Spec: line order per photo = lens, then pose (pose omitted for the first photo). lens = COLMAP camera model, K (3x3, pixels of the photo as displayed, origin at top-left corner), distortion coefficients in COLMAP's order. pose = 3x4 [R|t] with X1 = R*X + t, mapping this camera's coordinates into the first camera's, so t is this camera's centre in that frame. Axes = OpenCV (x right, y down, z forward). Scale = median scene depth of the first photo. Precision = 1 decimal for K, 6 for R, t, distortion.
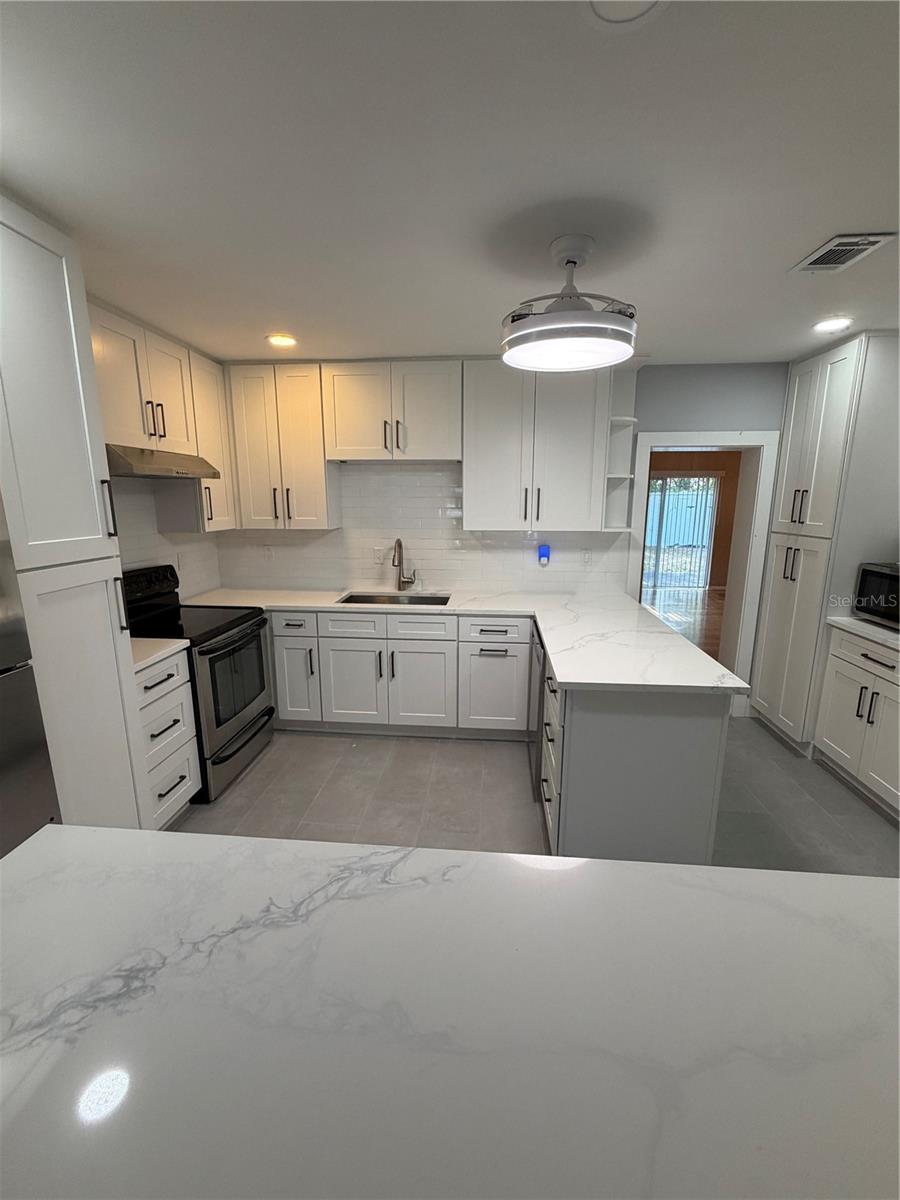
lens RADIAL K [[497.5, 0, 451.4], [0, 497.5, 600.5], [0, 0, 1]] dist [0.001386, -0.001636]
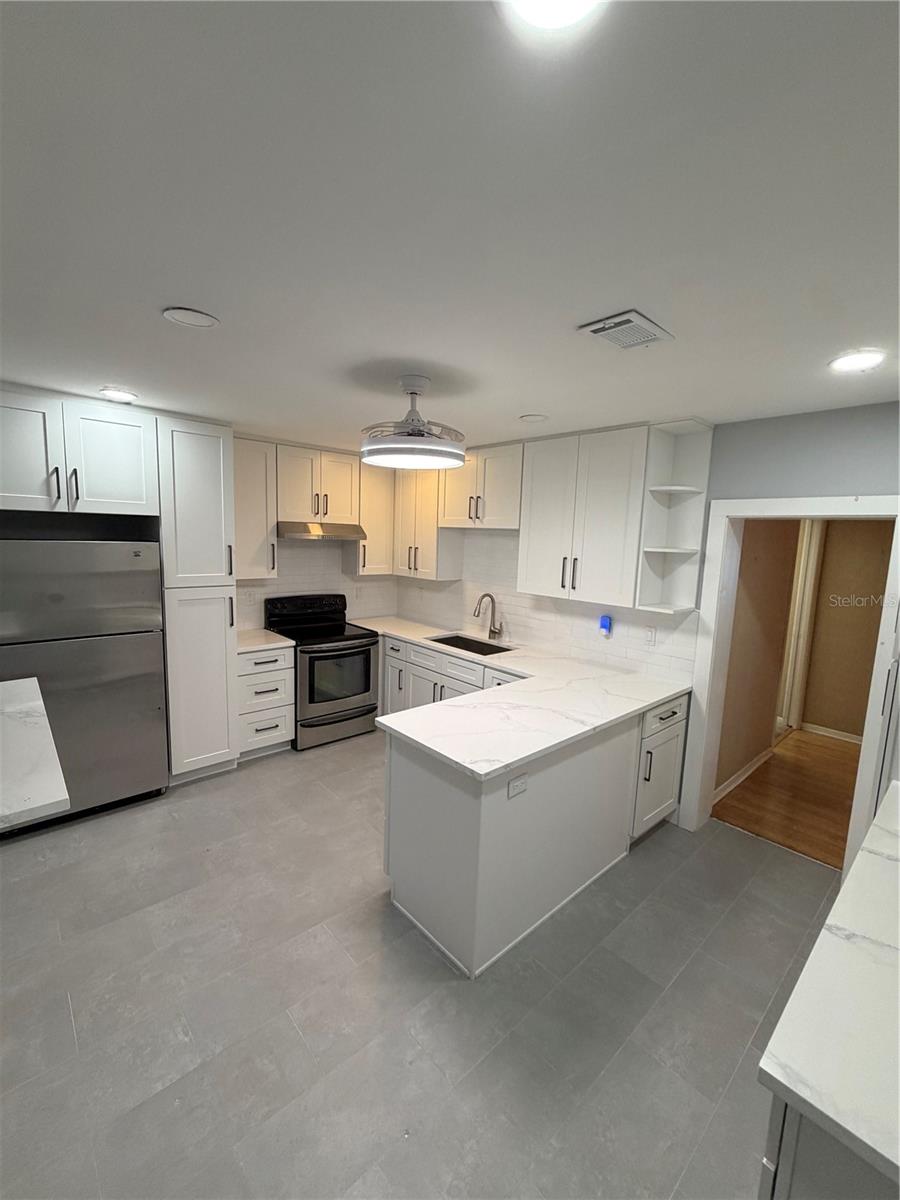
lens RADIAL K [[497.5, 0, 452.3], [0, 497.5, 602.7], [0, 0, 1]] dist [0.001386, -0.001636]
pose [[0.733309, 0.116628, -0.669818, 0.676364], [-0.170293, 0.985281, -0.014879, -0.079739], [0.658224, 0.124976, 0.742376, 0.099863]]
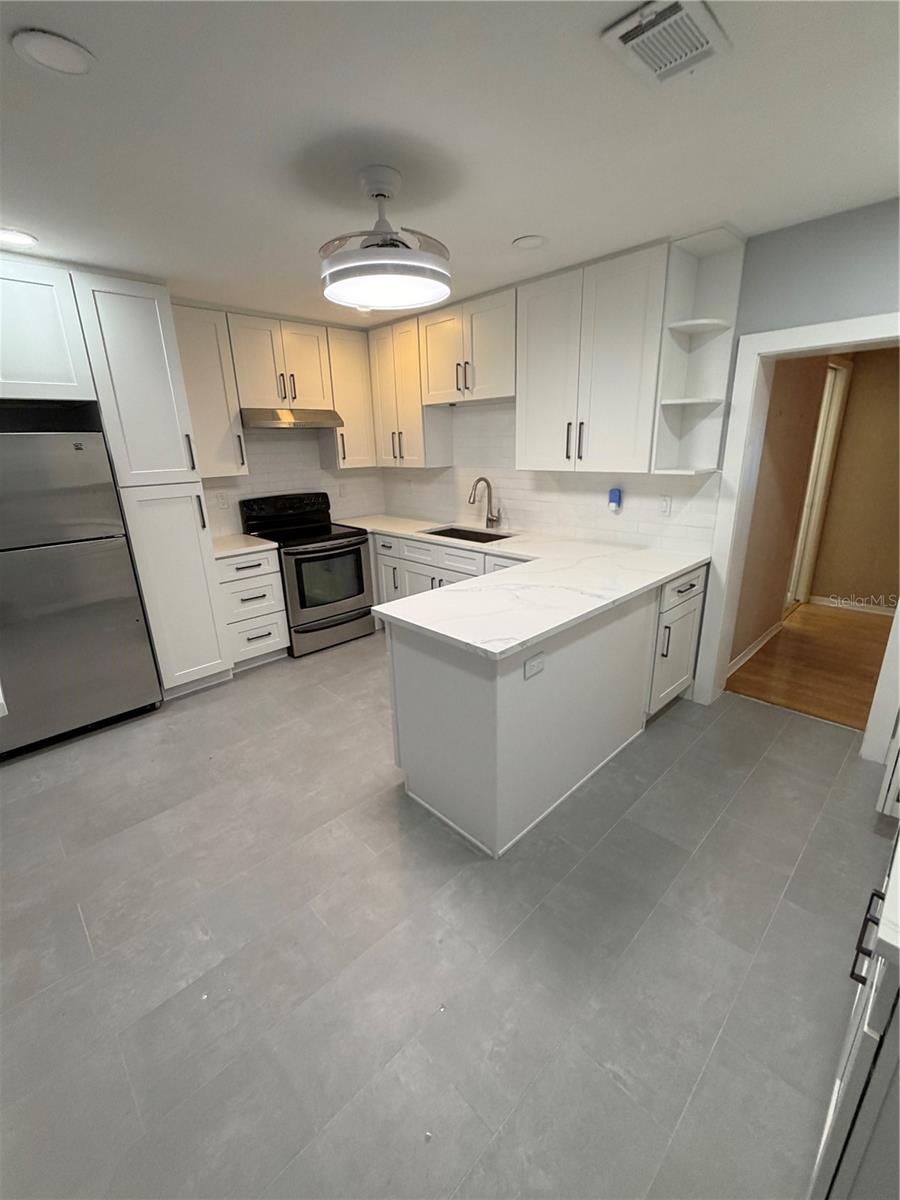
lens RADIAL K [[497.5, 0, 452.1], [0, 497.5, 600.8], [0, 0, 1]] dist [0.001386, -0.001636]
pose [[0.754296, 0.178905, -0.631689, 0.618407], [-0.103731, 0.982546, 0.154410, -0.025765], [0.648288, -0.050945, 0.759689, 0.158750]]
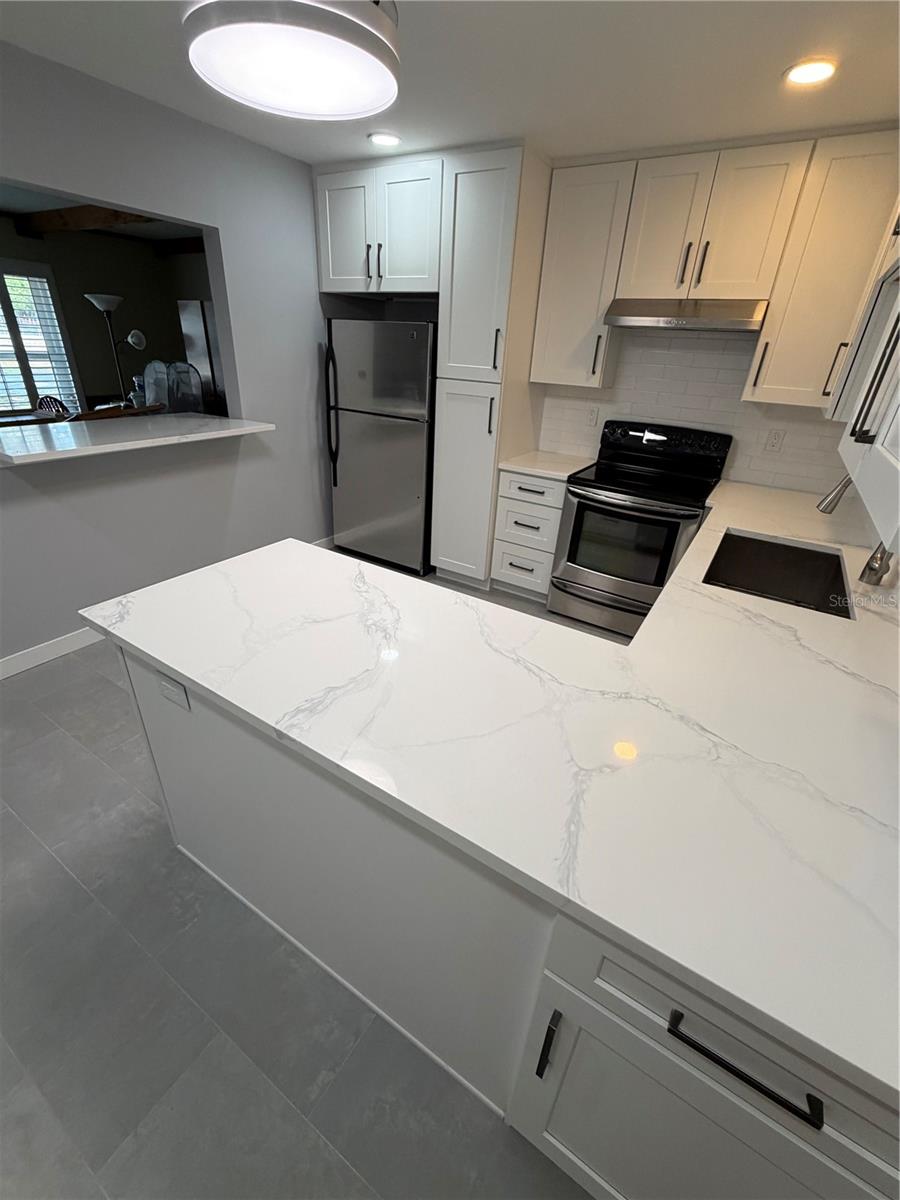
lens RADIAL K [[497.5, 0, 456.2], [0, 497.5, 601.6], [0, 0, 1]] dist [0.001386, -0.001636]
pose [[-0.453859, 0.386147, -0.803058, 0.519698], [-0.231083, 0.819388, 0.524599, -0.183227], [0.860589, 0.423667, -0.282655, 0.935124]]
